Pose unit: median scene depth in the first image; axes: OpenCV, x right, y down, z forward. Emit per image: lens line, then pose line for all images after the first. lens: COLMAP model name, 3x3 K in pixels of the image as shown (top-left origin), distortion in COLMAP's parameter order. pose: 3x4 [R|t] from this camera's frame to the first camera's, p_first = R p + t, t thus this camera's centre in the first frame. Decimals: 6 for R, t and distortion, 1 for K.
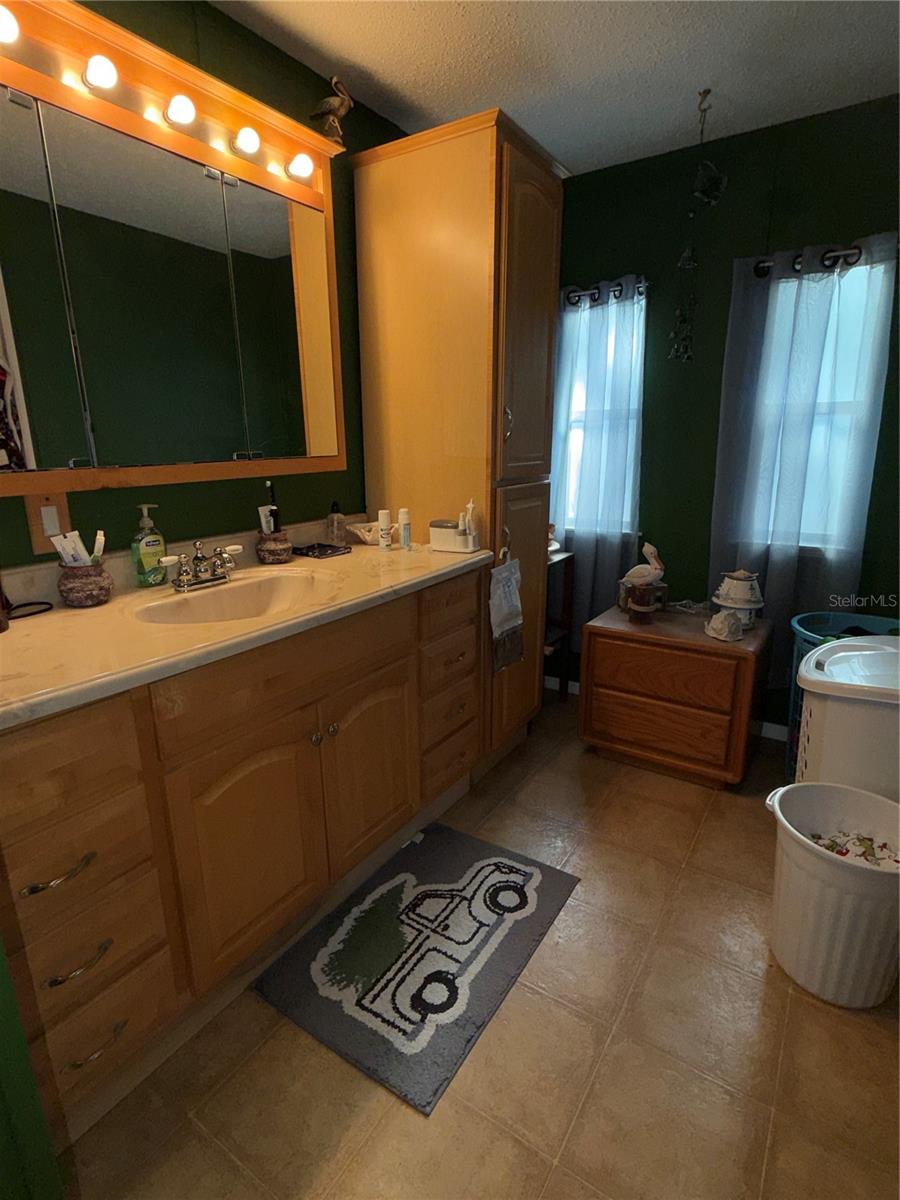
lens RADIAL K [[610.4, 0, 449.9], [0, 610.4, 602.4], [0, 0, 1]] dist [-0.005685, 0.001527]
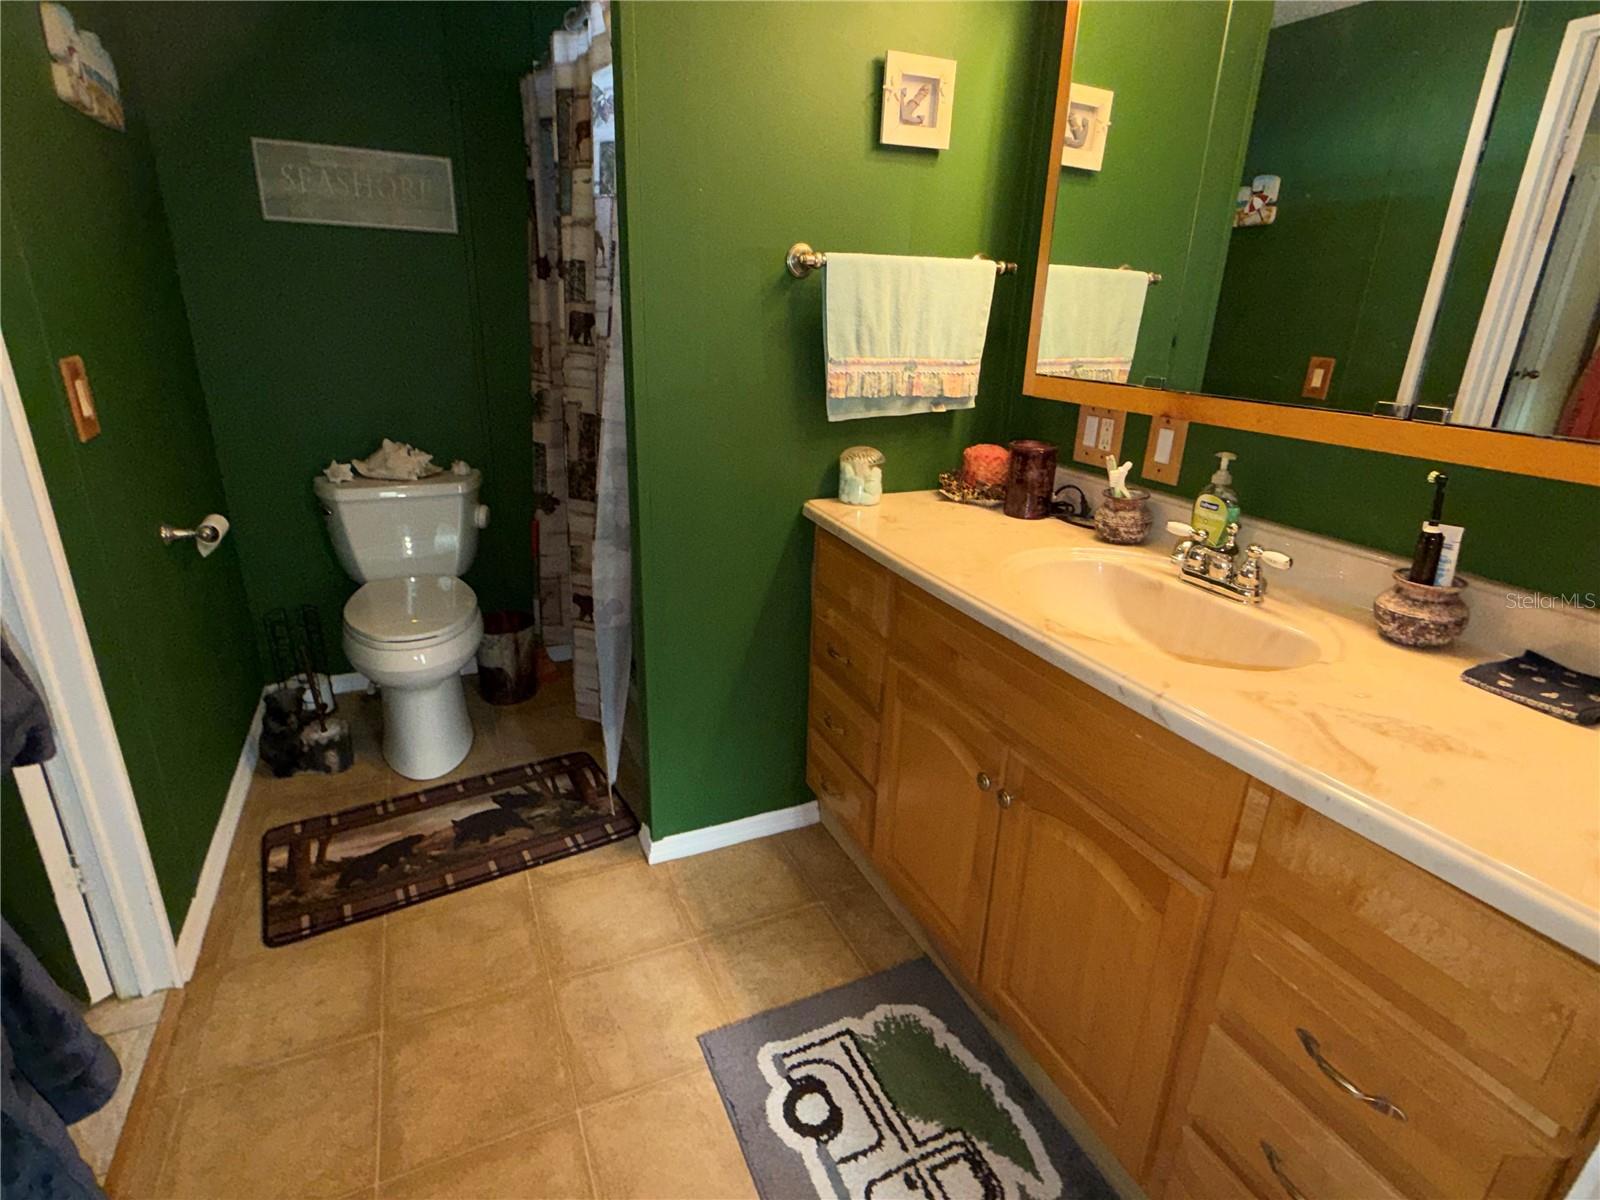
lens RADIAL K [[813.9, 0, 797.4], [0, 813.9, 593.9], [0, 0, 1]] dist [-0.005685, 0.001527]
pose [[-0.532998, 0.277572, -0.799291, 0.583002], [-0.242414, 0.854963, 0.458557, -0.338883], [0.810647, 0.438169, -0.388406, 1.047766]]
